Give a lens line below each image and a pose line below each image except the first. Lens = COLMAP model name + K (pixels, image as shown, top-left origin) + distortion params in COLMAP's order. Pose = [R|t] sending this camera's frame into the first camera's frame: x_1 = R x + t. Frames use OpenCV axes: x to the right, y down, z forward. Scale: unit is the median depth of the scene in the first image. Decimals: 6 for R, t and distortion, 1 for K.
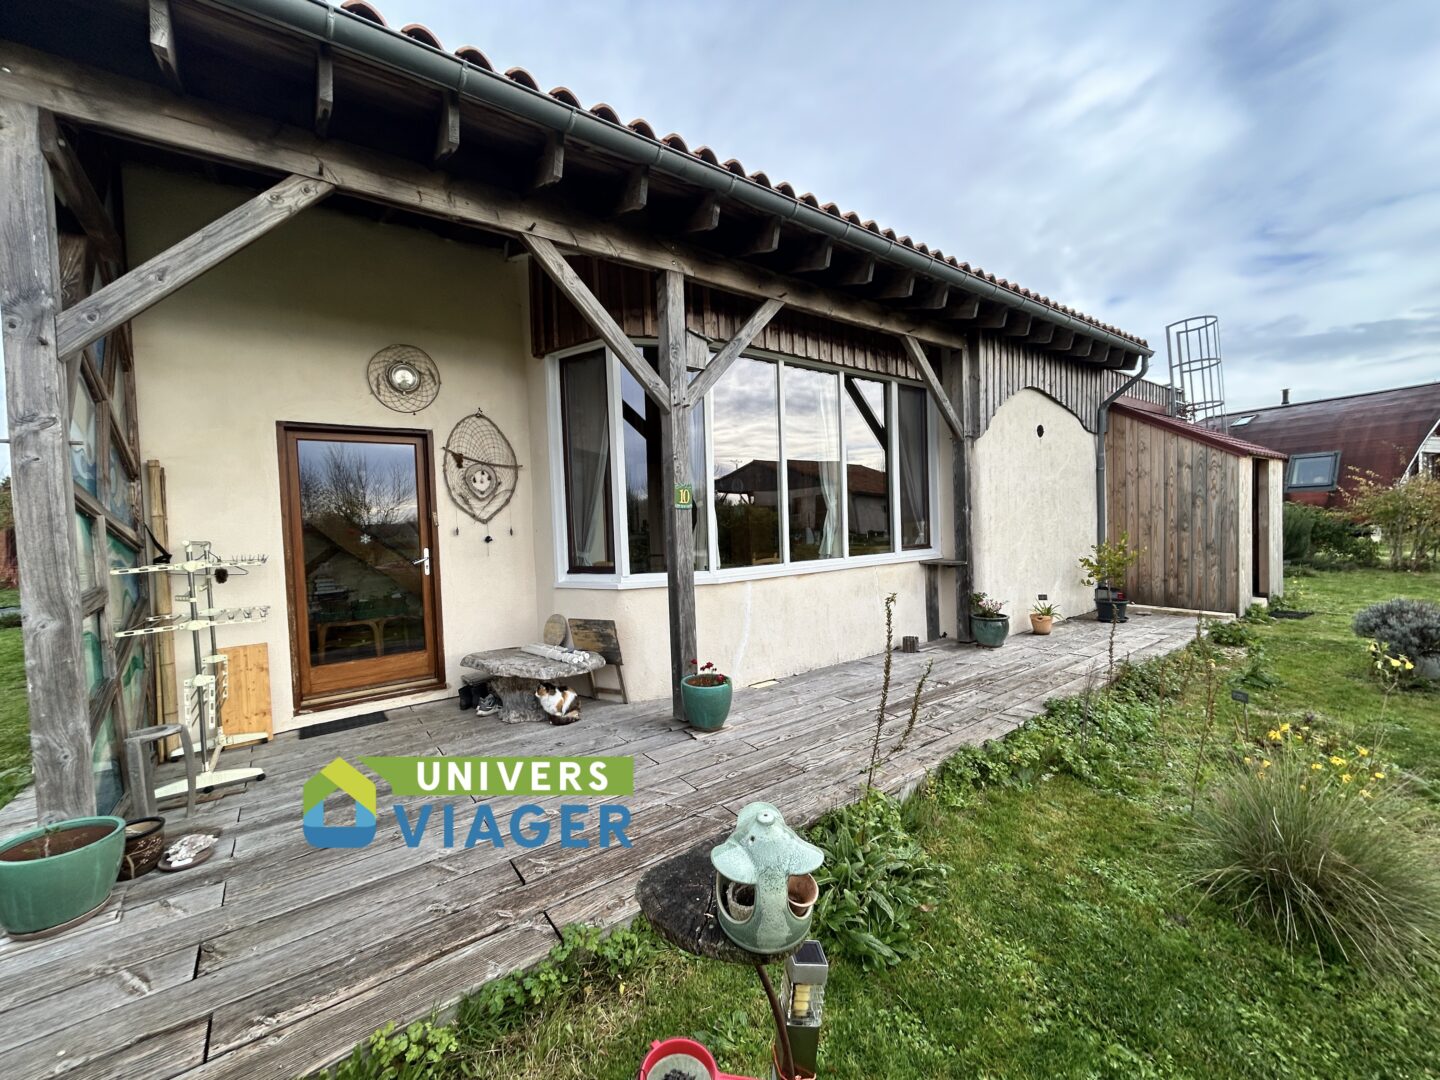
lens RADIAL K [[580.4, 0, 721.4], [0, 580.4, 541.0], [0, 0, 1]] dist [-0.002492, 0.000253]
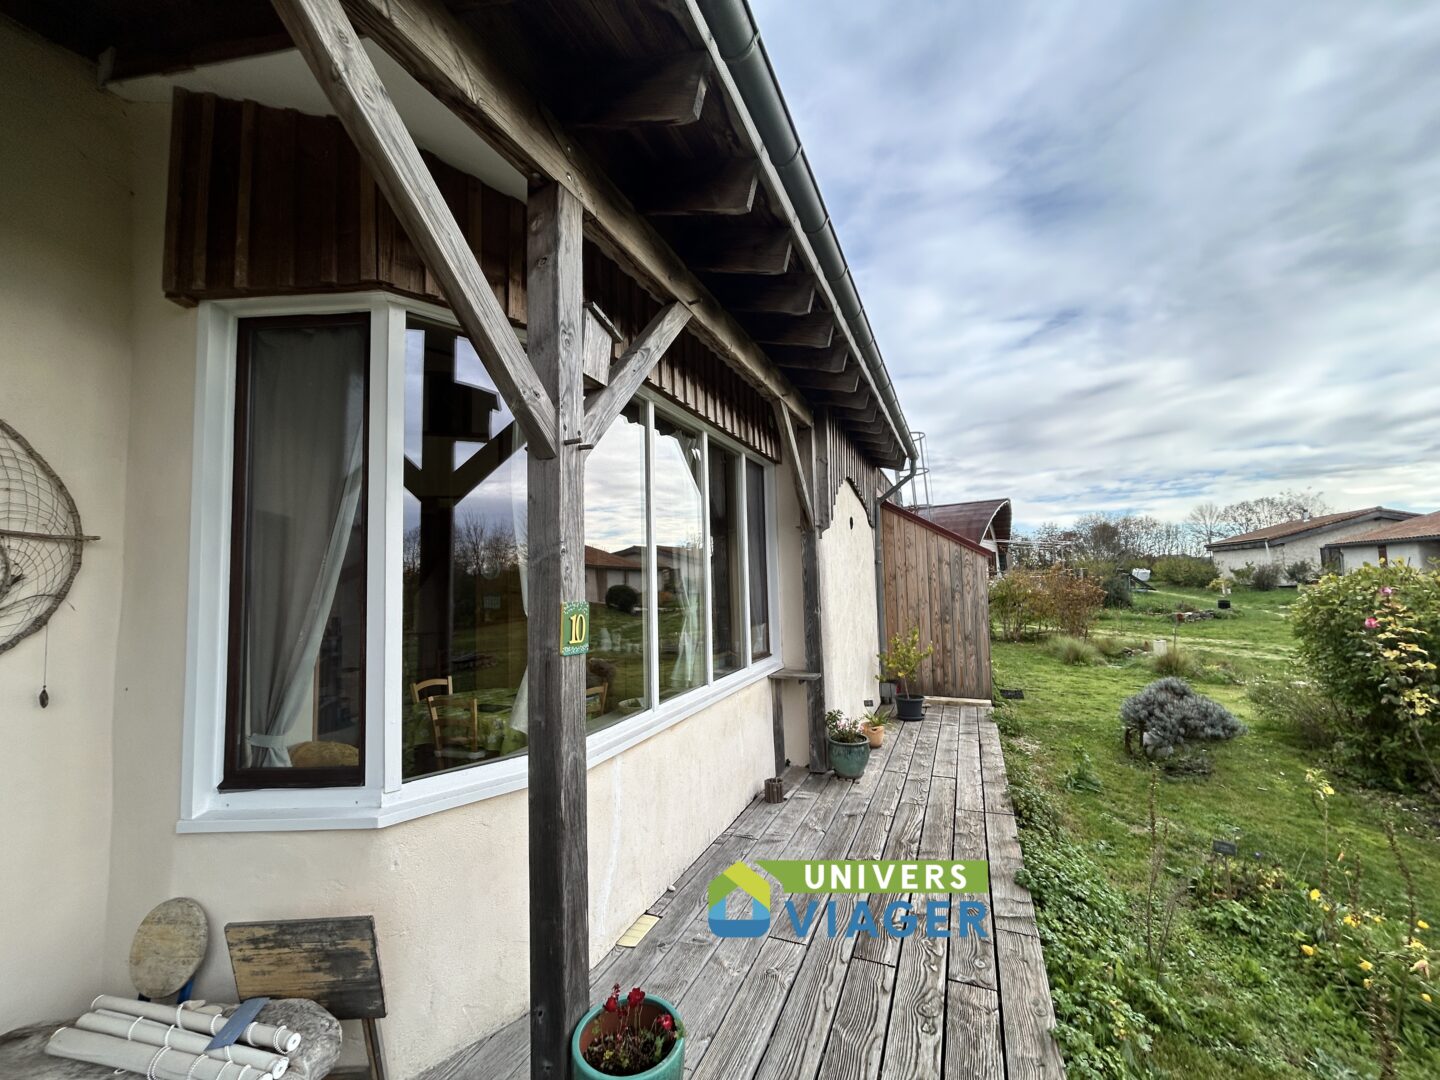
lens RADIAL K [[580.4, 0, 718.3], [0, 580.4, 539.4], [0, 0, 1]] dist [-0.002492, 0.000253]
pose [[0.863559, 0.048479, 0.501912, -0.160165], [0.013208, 0.992852, -0.118622, -0.070392], [-0.504075, 0.109067, 0.856746, 0.395908]]
